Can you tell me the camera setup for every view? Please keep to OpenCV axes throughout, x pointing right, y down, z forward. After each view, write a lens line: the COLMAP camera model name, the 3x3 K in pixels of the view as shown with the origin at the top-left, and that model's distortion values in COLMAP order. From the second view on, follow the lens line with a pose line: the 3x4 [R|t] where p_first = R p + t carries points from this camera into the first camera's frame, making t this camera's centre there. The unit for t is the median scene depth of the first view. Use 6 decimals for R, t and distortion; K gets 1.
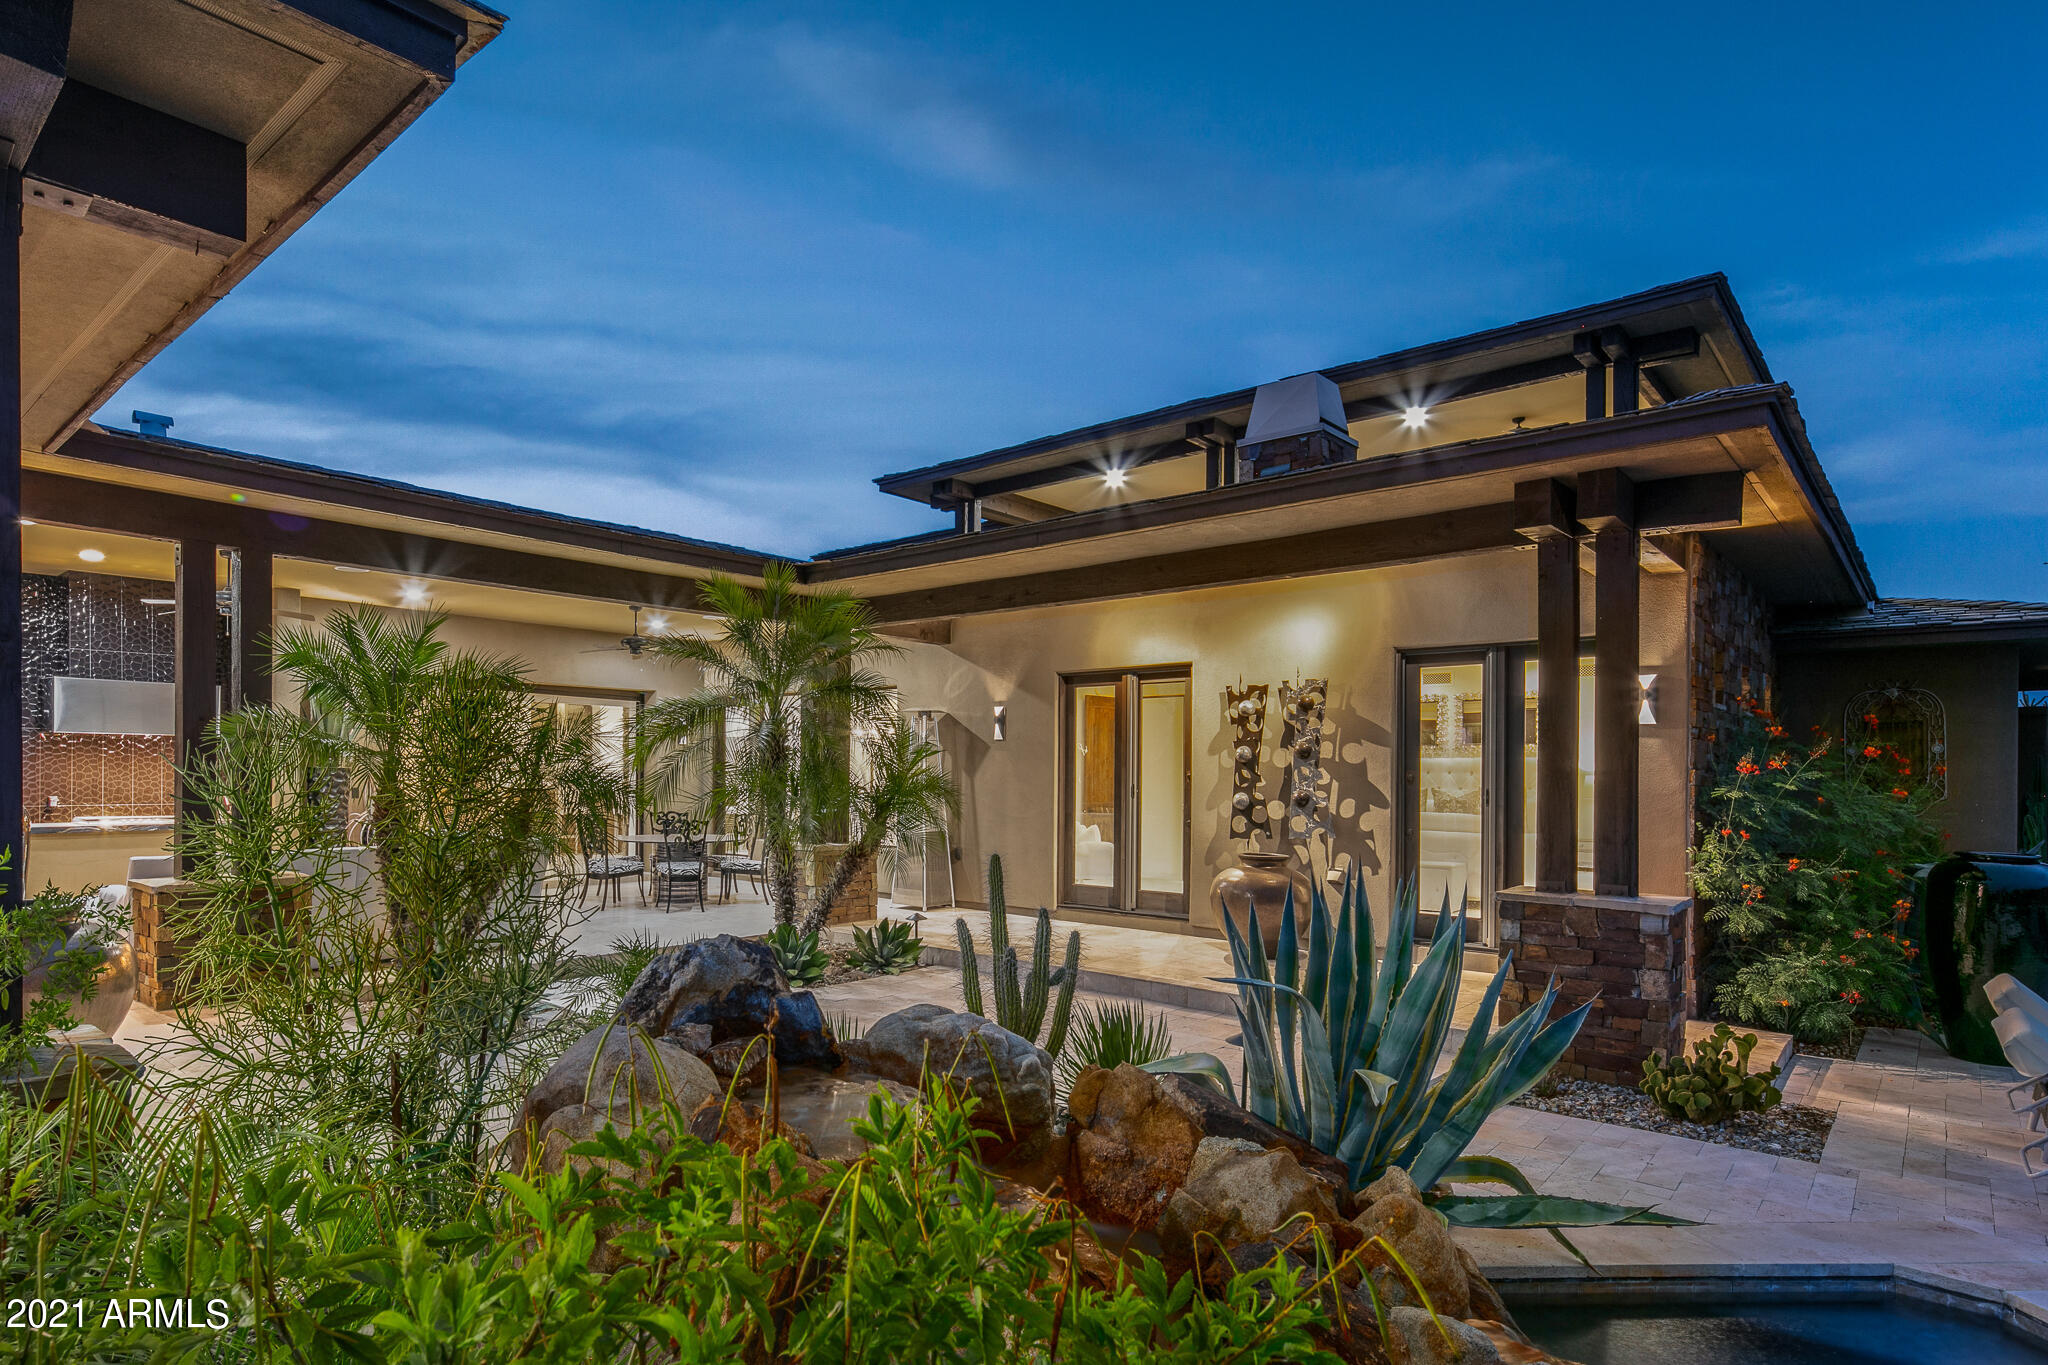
lens RADIAL K [[1079.9, 0, 1024.5], [0, 1079.9, 779.3], [0, 0, 1]] dist [0.001729, 0.000209]
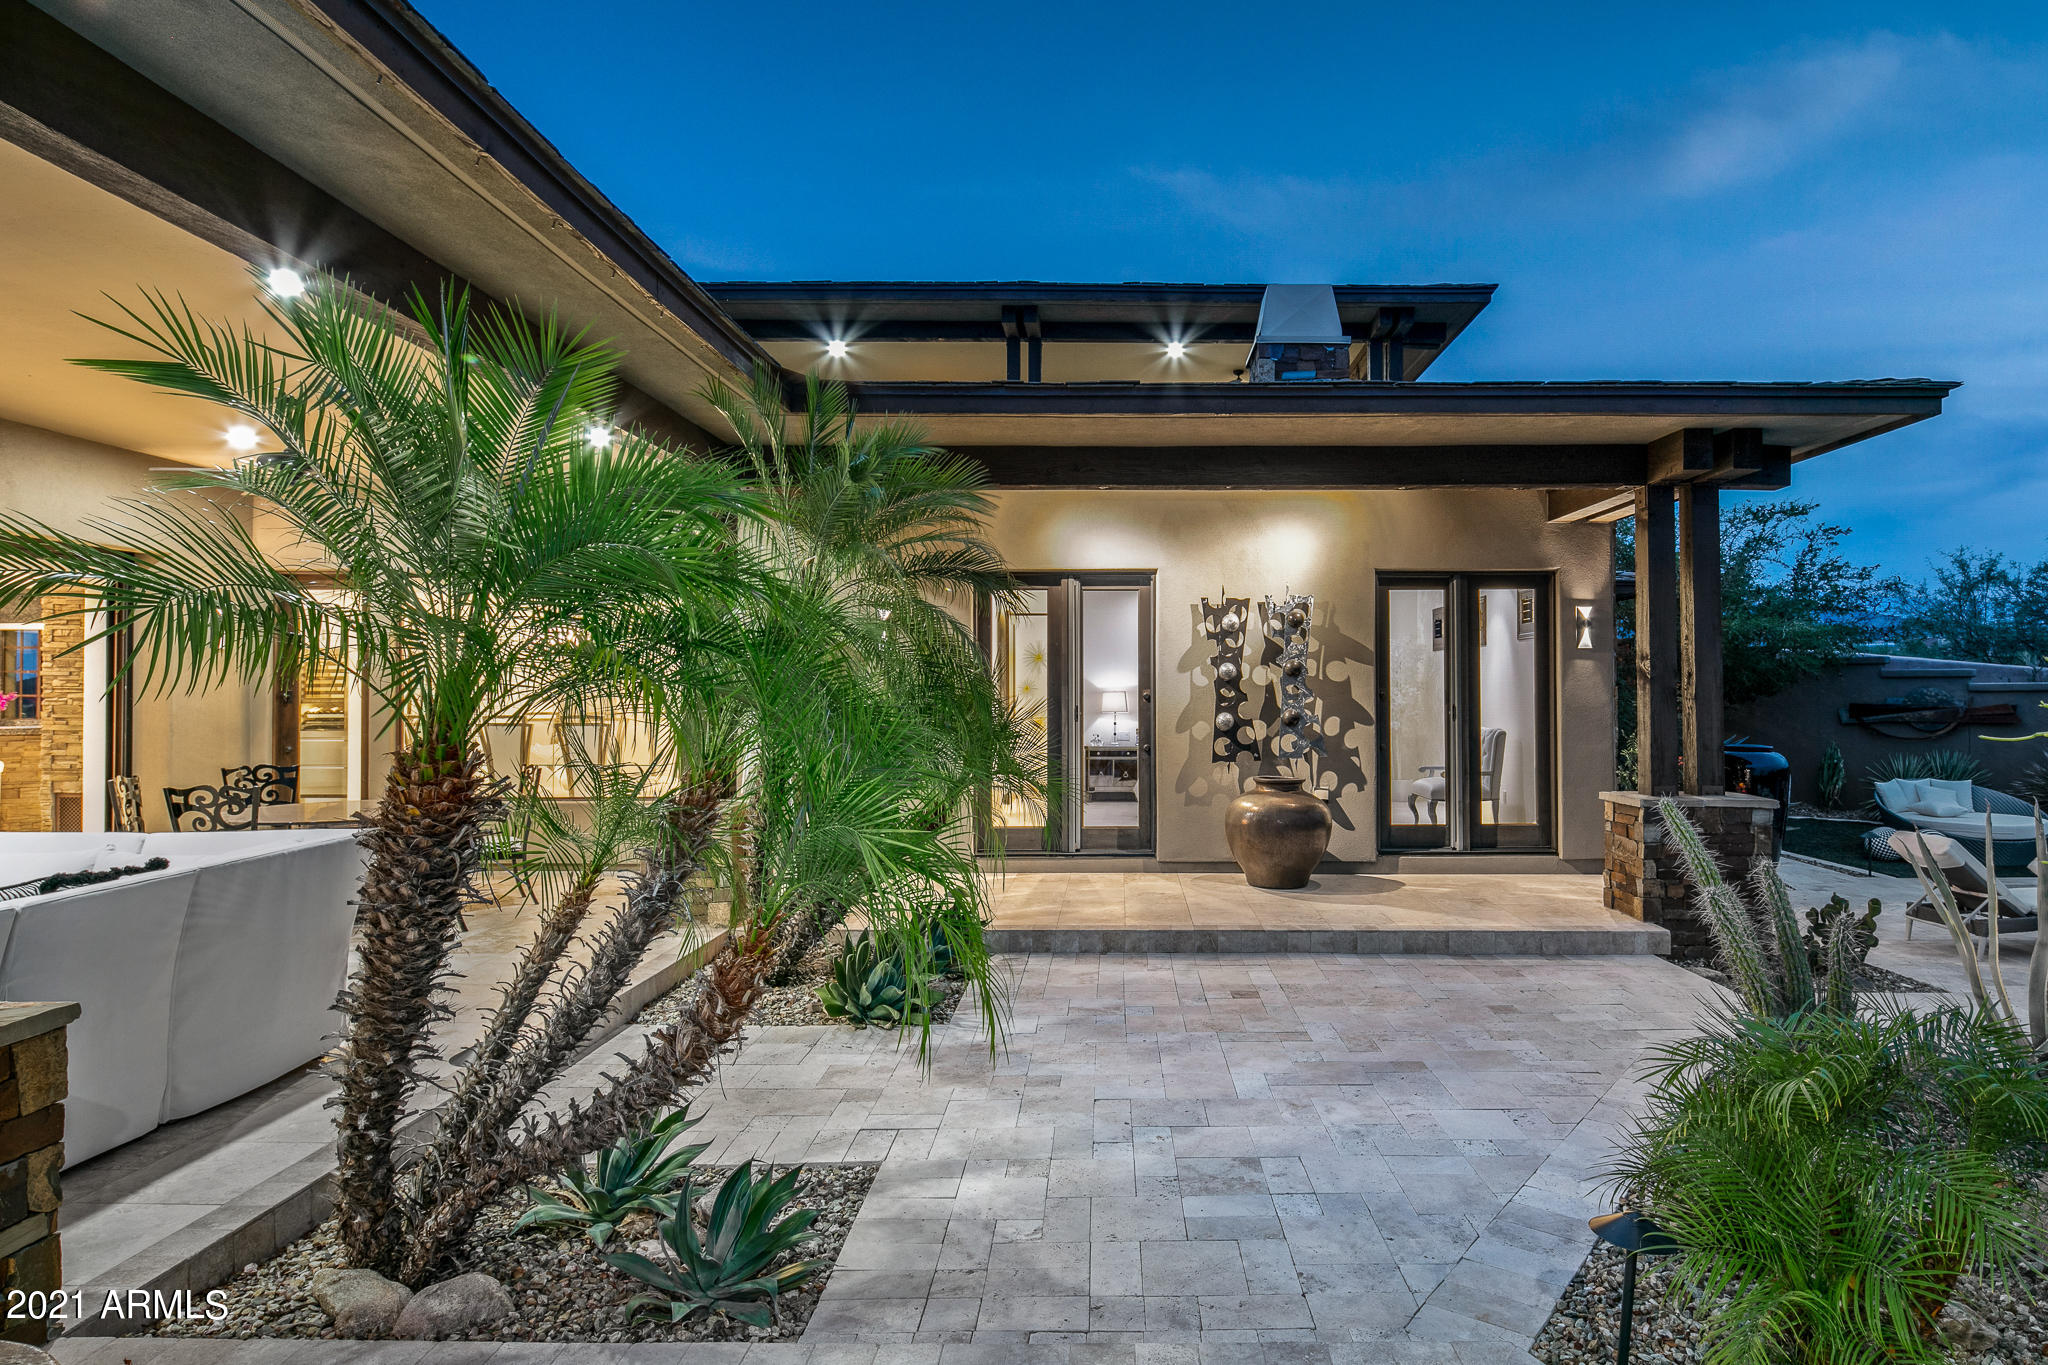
lens RADIAL K [[1045.3, 0, 1024.0], [0, 1045.3, 682.5], [0, 0, 1]] dist [0.000422, 0.000140]
pose [[0.767973, -0.000841, 0.640481, -0.518161], [0.009728, 0.999899, -0.010352, -0.006164], [-0.640408, 0.014180, 0.767904, 0.421778]]
